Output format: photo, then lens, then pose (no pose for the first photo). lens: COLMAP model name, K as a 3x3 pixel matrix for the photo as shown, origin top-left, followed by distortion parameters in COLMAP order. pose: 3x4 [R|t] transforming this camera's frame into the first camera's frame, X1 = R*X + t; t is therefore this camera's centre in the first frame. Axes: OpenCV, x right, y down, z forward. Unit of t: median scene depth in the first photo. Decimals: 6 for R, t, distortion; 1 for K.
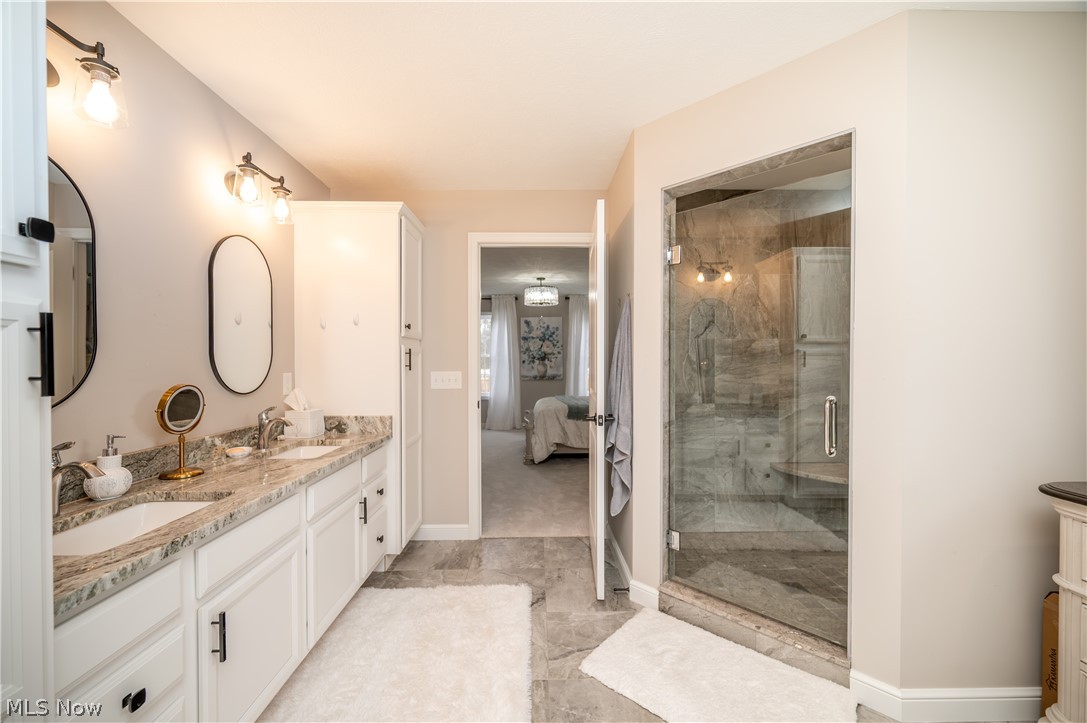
lens RADIAL K [[431.7, 0, 543.5], [0, 431.7, 361.5], [0, 0, 1]] dist [0.000290, -0.000017]
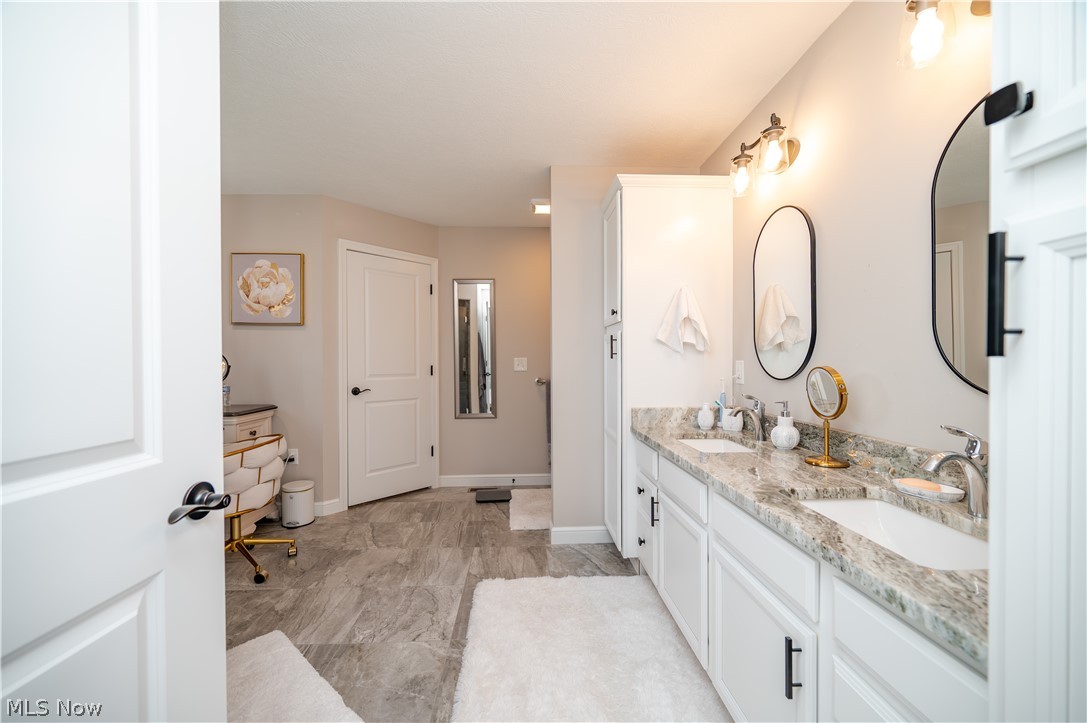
lens RADIAL K [[431.7, 0, 543.5], [0, 431.7, 361.5], [0, 0, 1]] dist [0.000290, -0.000017]
pose [[-0.999495, 0.003111, -0.031639, -0.195554], [0.002889, 0.999971, 0.007067, 0.033744], [0.031660, 0.006972, -0.999474, 1.931207]]
